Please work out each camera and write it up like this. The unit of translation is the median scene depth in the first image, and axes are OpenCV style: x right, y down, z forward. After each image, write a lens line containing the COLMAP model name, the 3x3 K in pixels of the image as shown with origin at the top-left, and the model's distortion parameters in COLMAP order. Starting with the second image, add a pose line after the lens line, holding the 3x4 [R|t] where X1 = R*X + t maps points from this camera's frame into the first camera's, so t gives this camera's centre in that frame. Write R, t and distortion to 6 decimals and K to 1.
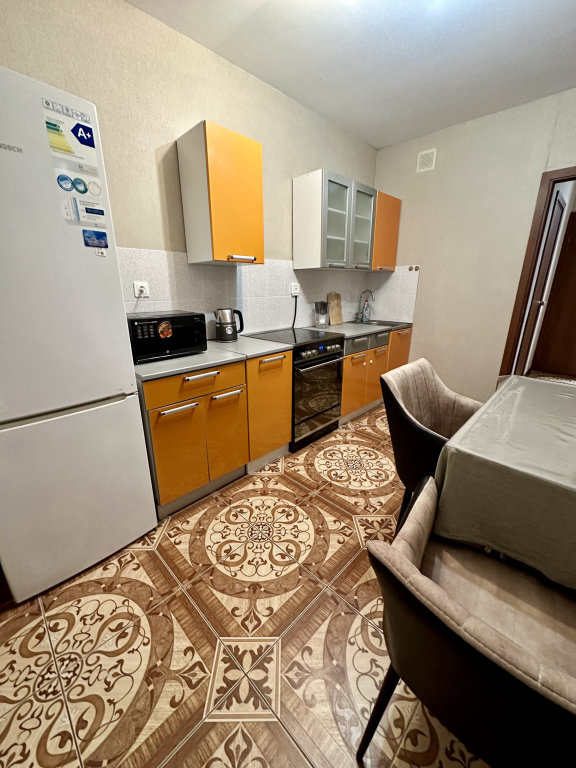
lens RADIAL K [[301.7, 0, 283.7], [0, 301.7, 382.1], [0, 0, 1]] dist [-0.025980, -0.000093]
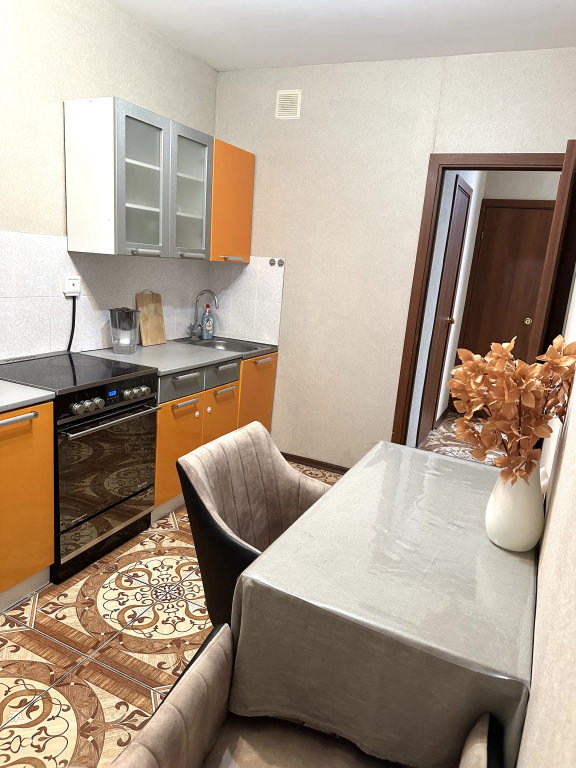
lens RADIAL K [[531.9, 0, 288.0], [0, 531.9, 384.0], [0, 0, 1]] dist [0.038124, -0.051479]
pose [[0.939348, 0.005447, 0.342922, 0.090186], [0.018091, 0.997695, -0.065402, -0.059244], [-0.342488, 0.067639, 0.937084, -0.088322]]
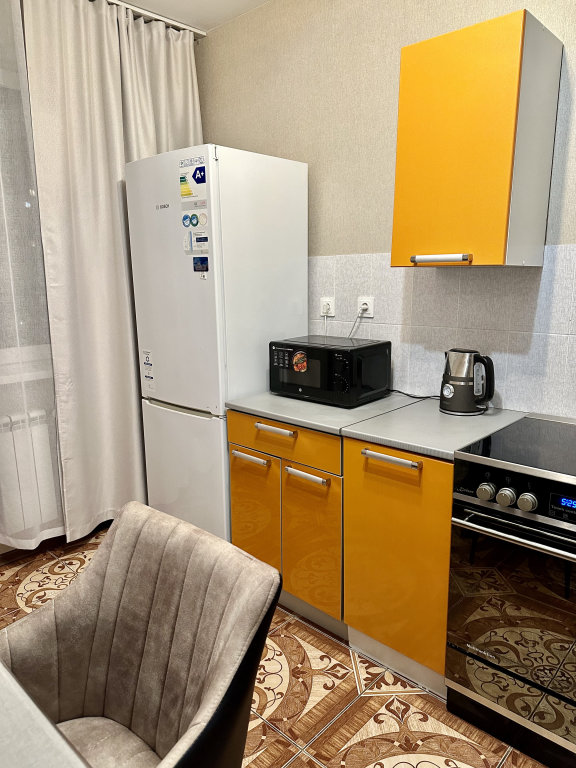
lens RADIAL K [[548.6, 0, 262.2], [0, 548.6, 385.8], [0, 0, 1]] dist [0.049152, -0.048119]
pose [[-0.000544, 0.190088, -0.981767, 0.703647], [-0.298294, 0.937040, 0.181593, -0.243951], [0.954474, 0.292954, 0.056192, 0.605789]]
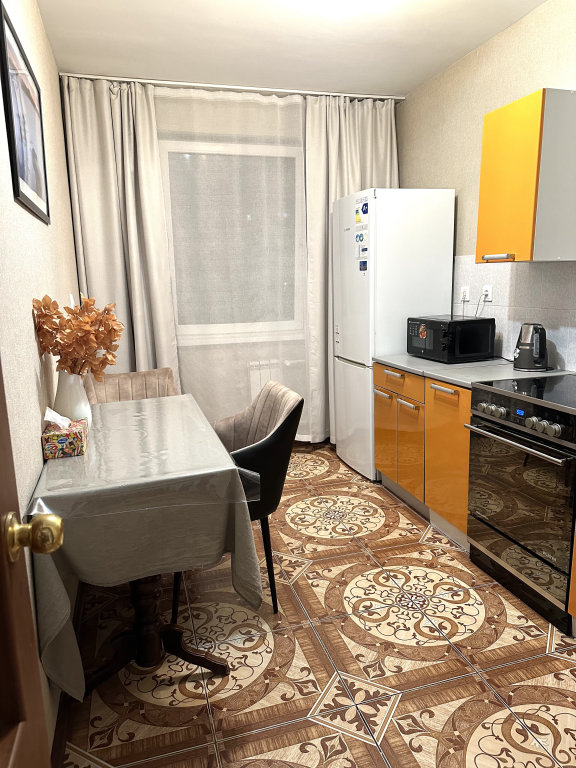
lens RADIAL K [[531.9, 0, 288.0], [0, 531.9, 384.0], [0, 0, 1]] dist [0.038124, -0.051479]
pose [[-0.481205, 0.176484, -0.858659, 1.105900], [-0.238765, 0.916103, 0.322098, -0.361851], [0.843465, 0.360013, -0.398695, 1.018931]]
